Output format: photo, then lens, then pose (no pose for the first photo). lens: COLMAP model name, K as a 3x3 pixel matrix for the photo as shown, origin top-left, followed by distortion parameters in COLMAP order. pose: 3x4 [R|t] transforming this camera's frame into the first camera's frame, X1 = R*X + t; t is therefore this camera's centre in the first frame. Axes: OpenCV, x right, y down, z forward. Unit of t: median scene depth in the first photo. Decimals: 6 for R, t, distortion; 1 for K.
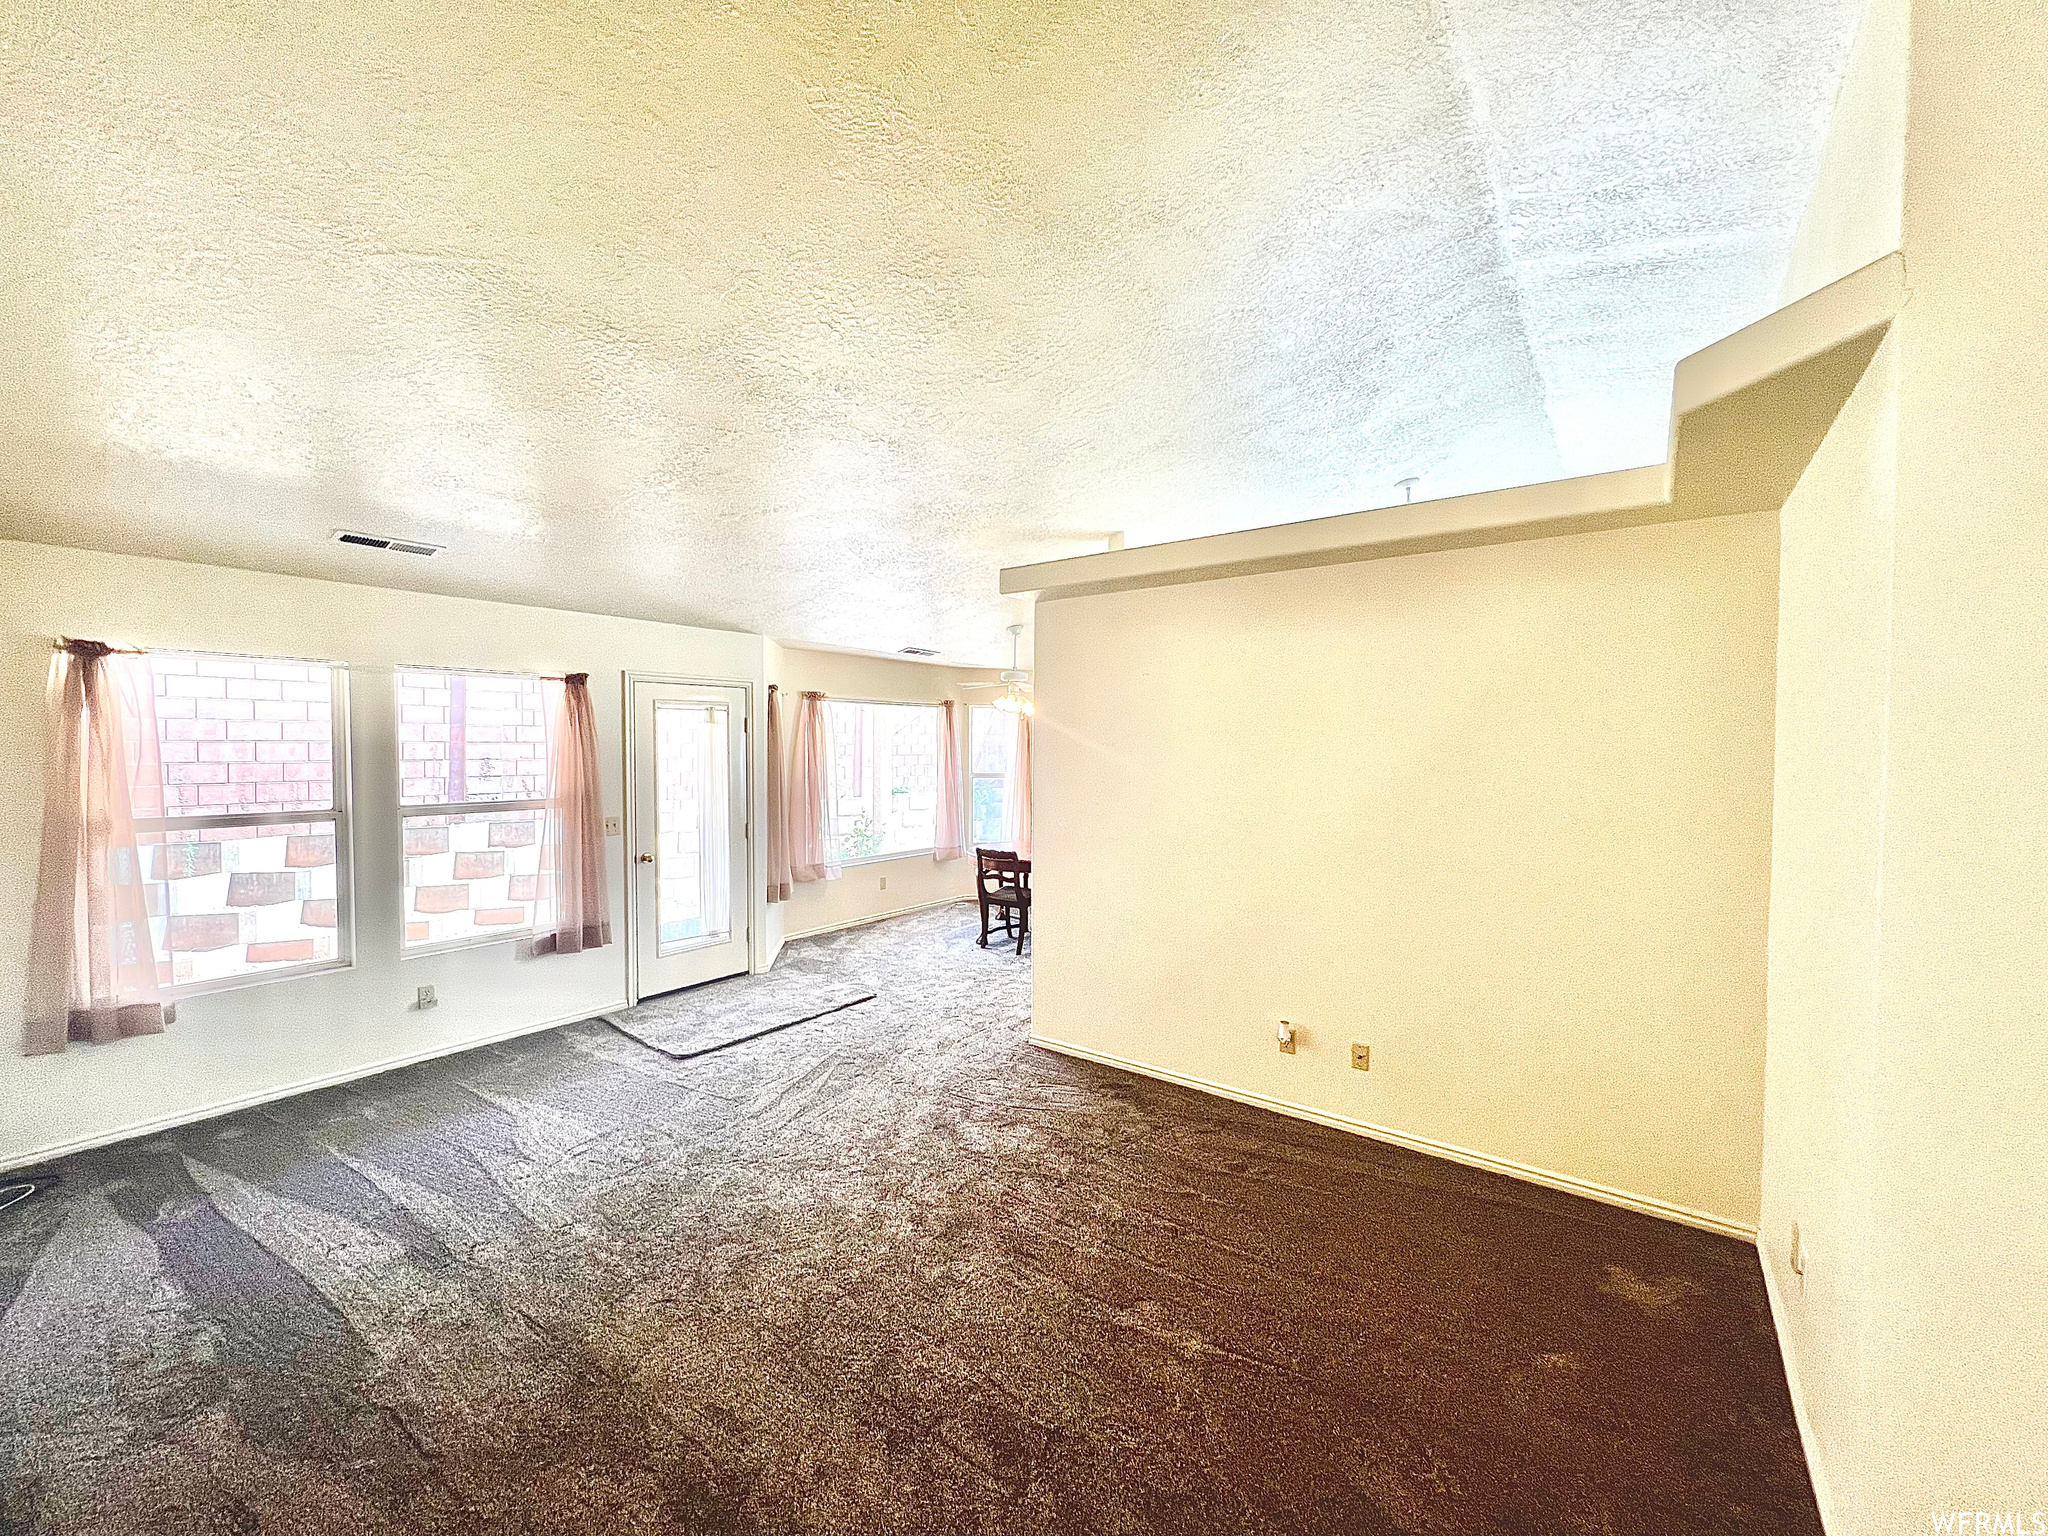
lens RADIAL K [[819.1, 0, 1019.8], [0, 819.1, 767.0], [0, 0, 1]] dist [0.000612, 0.000076]
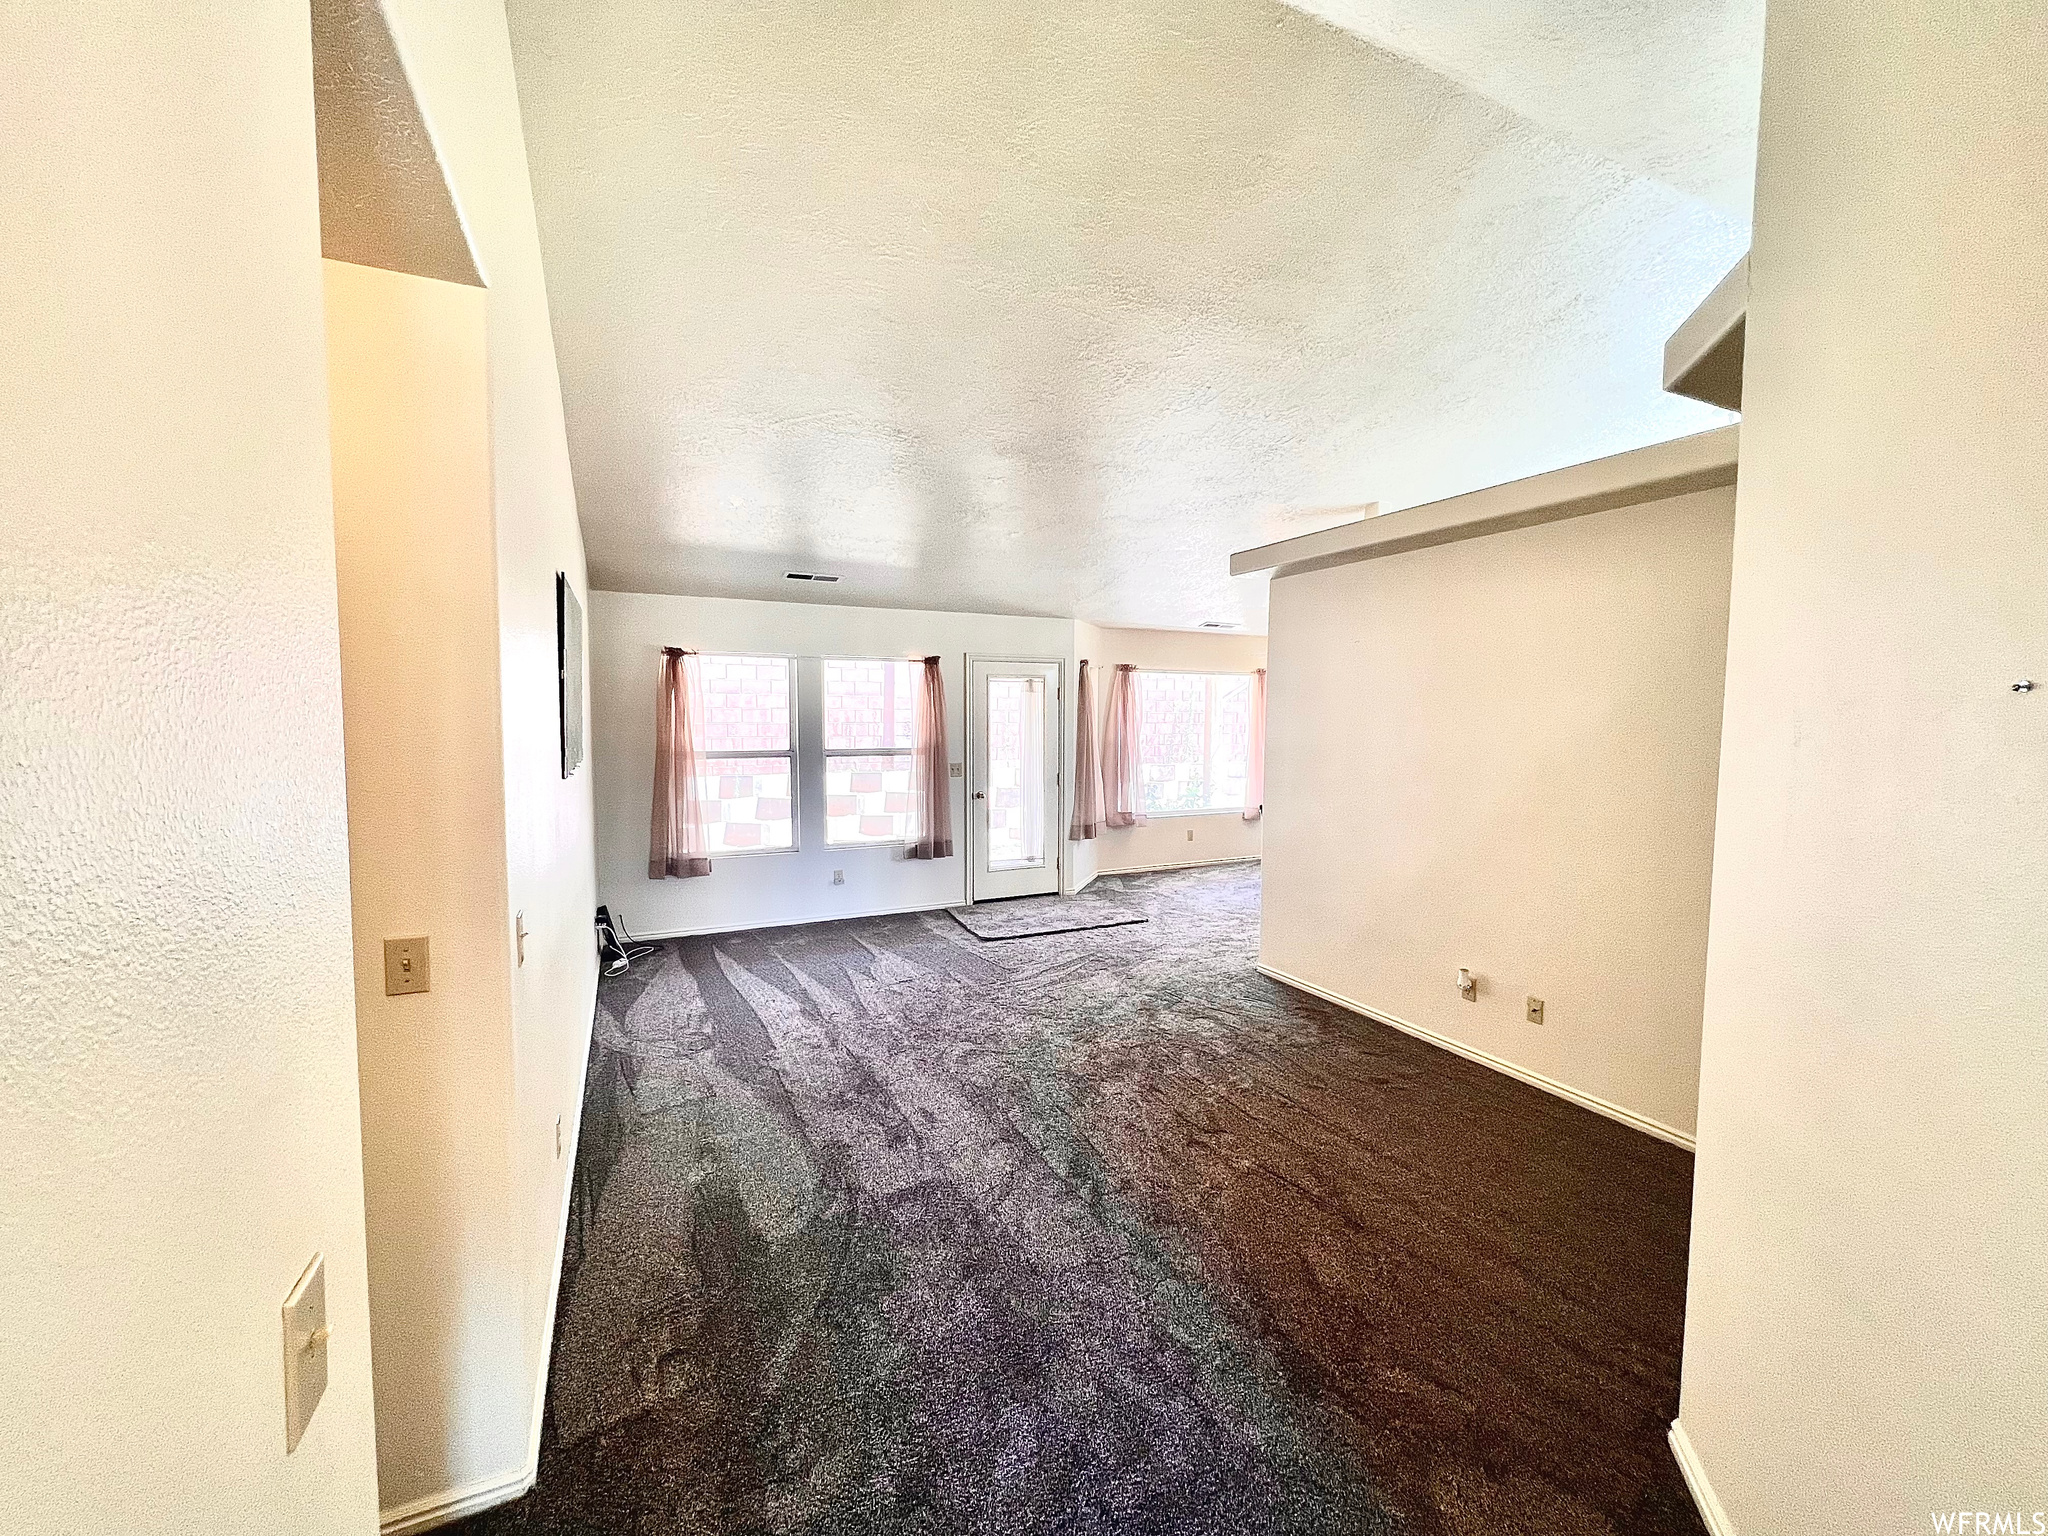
lens RADIAL K [[819.1, 0, 1021.1], [0, 819.1, 768.1], [0, 0, 1]] dist [0.000612, 0.000076]
pose [[0.886038, 0.031583, -0.462536, 0.257077], [-0.013720, 0.999026, 0.041933, 0.013995], [0.463410, -0.030809, 0.885608, -0.163141]]
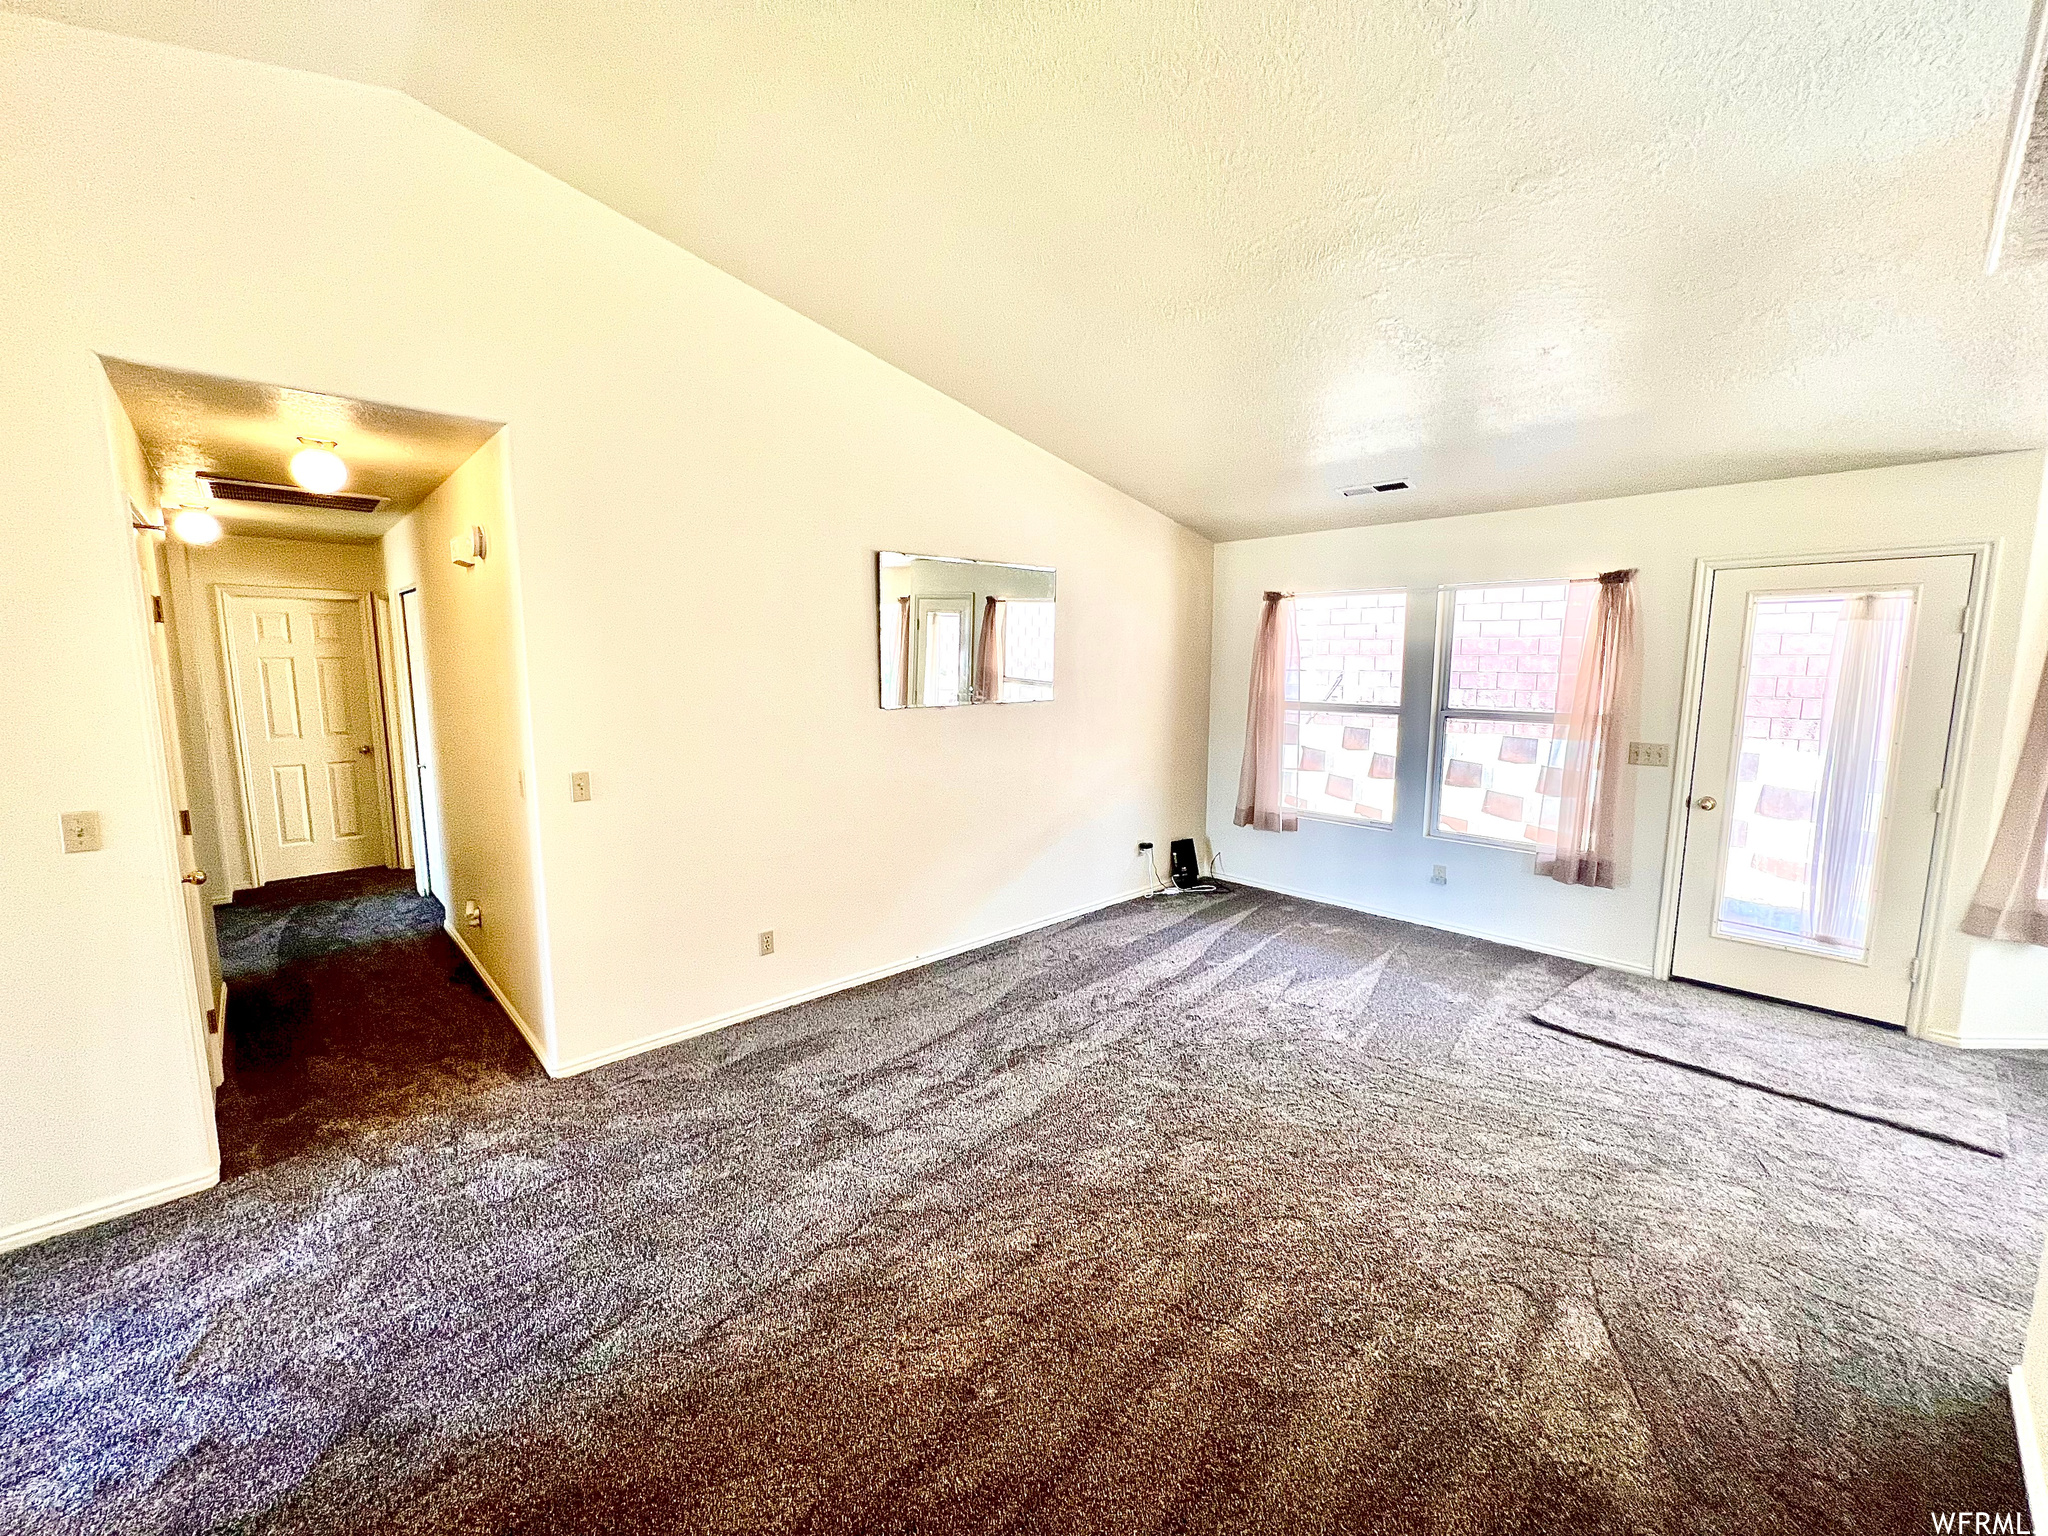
lens RADIAL K [[819.1, 0, 1012.5], [0, 819.1, 765.8], [0, 0, 1]] dist [0.000612, 0.000076]
pose [[-0.175297, 0.125779, -0.976448, 0.491656], [-0.030332, 0.990645, 0.133053, -0.006999], [0.984048, 0.052942, -0.169842, 0.600313]]
